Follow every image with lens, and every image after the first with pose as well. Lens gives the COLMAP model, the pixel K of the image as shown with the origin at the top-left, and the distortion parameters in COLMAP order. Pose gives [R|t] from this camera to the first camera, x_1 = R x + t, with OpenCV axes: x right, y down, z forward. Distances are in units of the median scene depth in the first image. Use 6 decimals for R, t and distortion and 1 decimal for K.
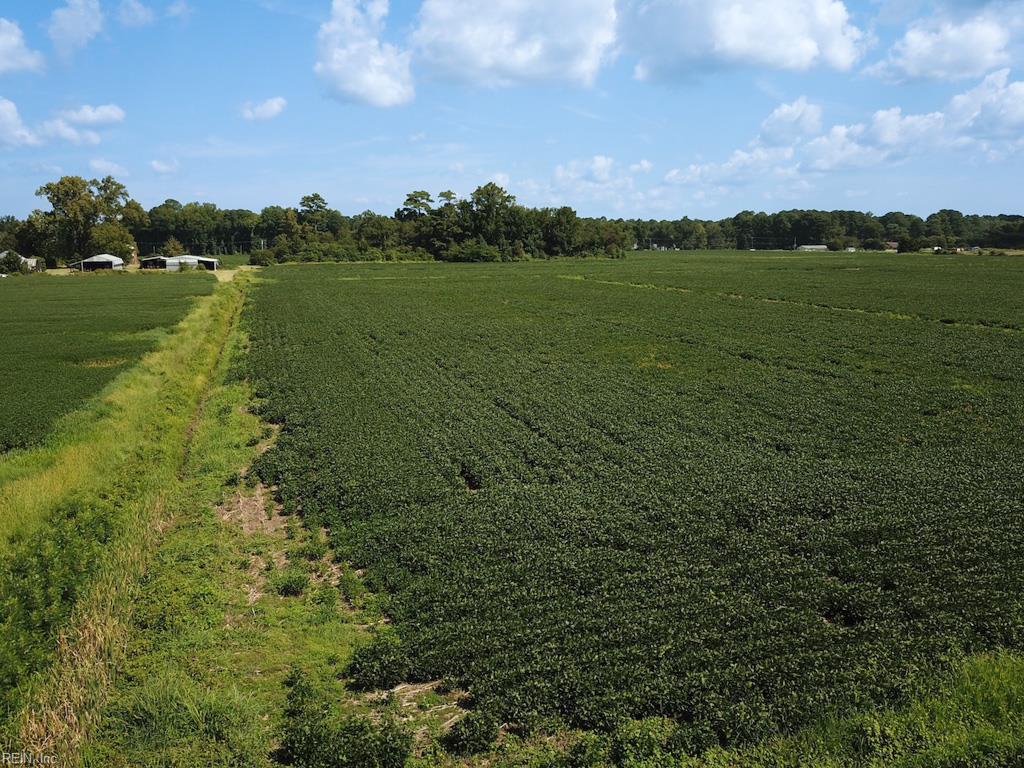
lens RADIAL K [[836.7, 0, 527.6], [0, 836.7, 384.9], [0, 0, 1]] dist [-0.008493, -0.005501]
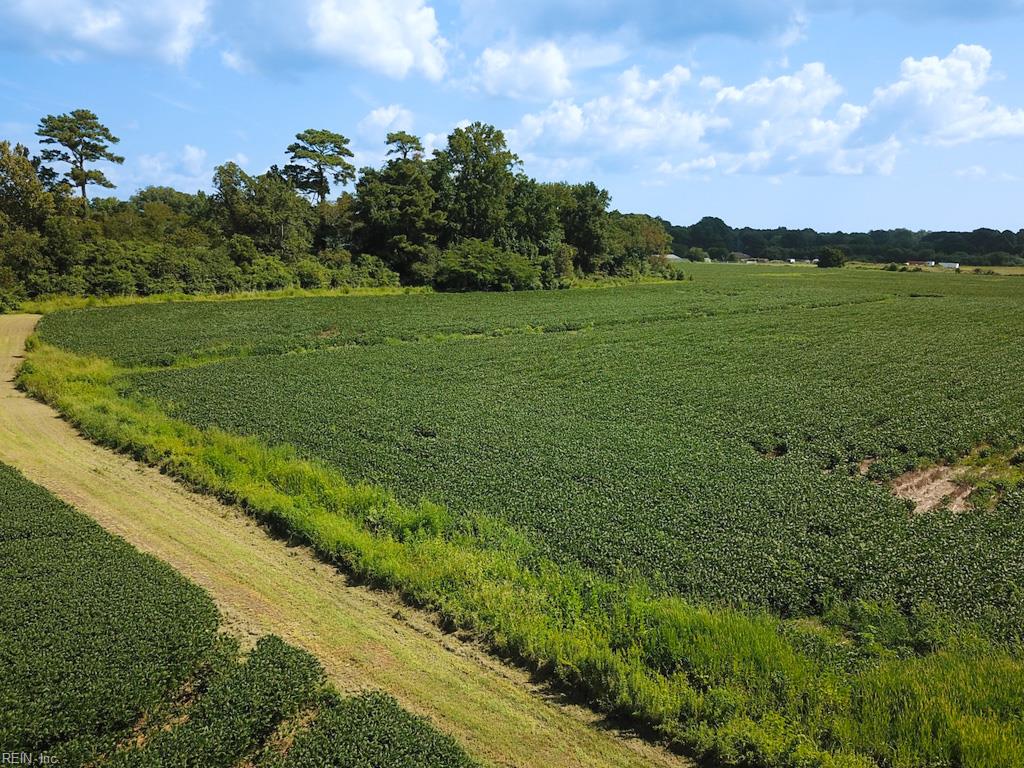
lens RADIAL K [[825.4, 0, 512.0], [0, 825.4, 384.0], [0, 0, 1]] dist [-0.000962, 0.003917]
pose [[0.900509, -0.054633, 0.431392, -0.236616], [0.053948, 0.998448, 0.013832, -0.094702], [-0.431478, 0.010817, 0.902058, 0.552509]]
